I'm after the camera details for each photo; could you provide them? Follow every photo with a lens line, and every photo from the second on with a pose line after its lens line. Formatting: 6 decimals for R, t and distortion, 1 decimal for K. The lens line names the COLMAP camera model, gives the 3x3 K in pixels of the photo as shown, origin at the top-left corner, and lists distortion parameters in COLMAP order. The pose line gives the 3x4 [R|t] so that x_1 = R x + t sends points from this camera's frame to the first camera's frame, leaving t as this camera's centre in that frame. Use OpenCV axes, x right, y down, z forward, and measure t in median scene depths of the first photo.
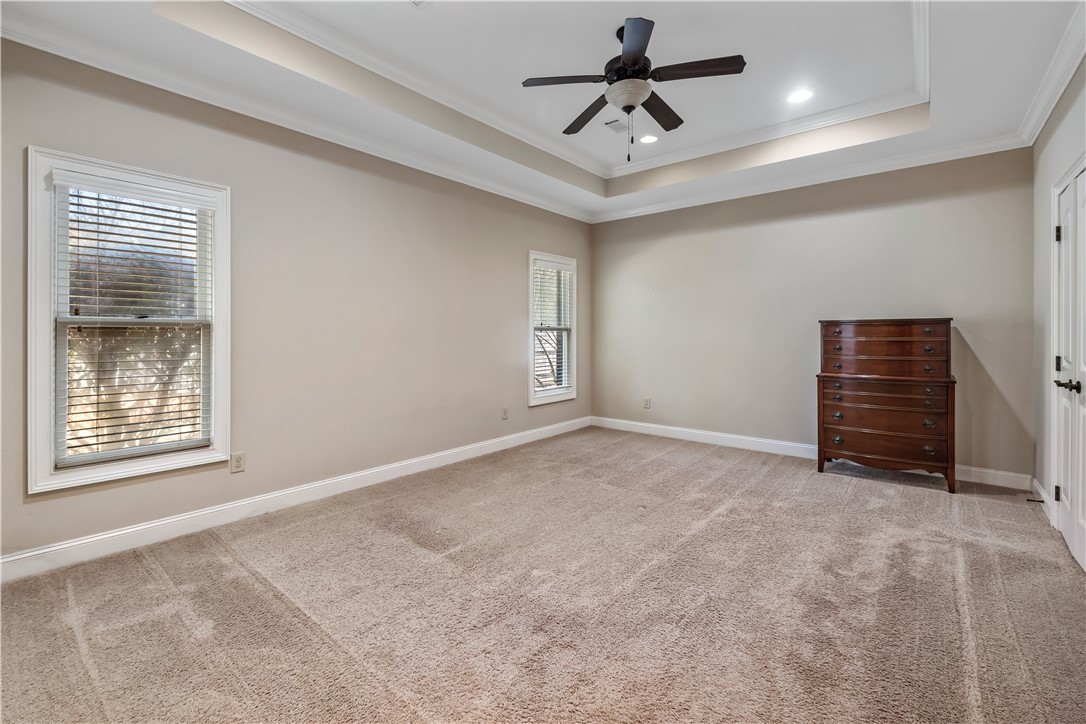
lens RADIAL K [[473.6, 0, 539.5], [0, 473.6, 332.8], [0, 0, 1]] dist [-0.003795, -0.000312]
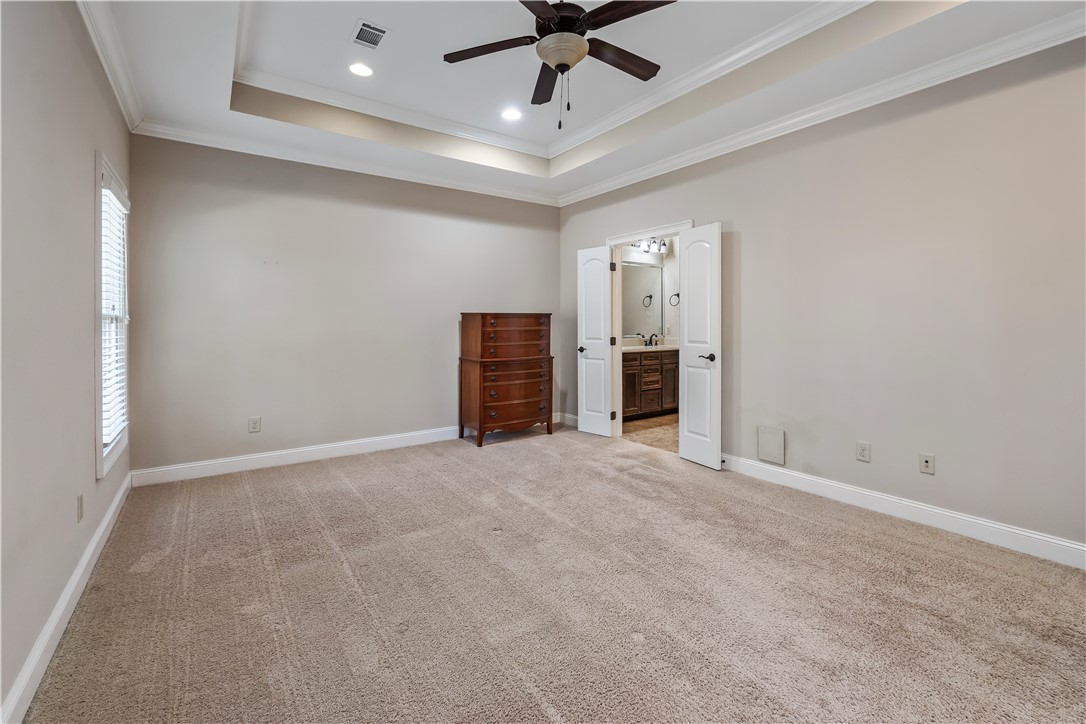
lens RADIAL K [[473.6, 0, 539.5], [0, 473.6, 332.8], [0, 0, 1]] dist [-0.003795, -0.000312]
pose [[0.251572, -0.021706, 0.967595, -0.513842], [-0.000924, 0.999743, 0.022668, -0.005086], [-0.967838, -0.006596, 0.251487, 0.633823]]
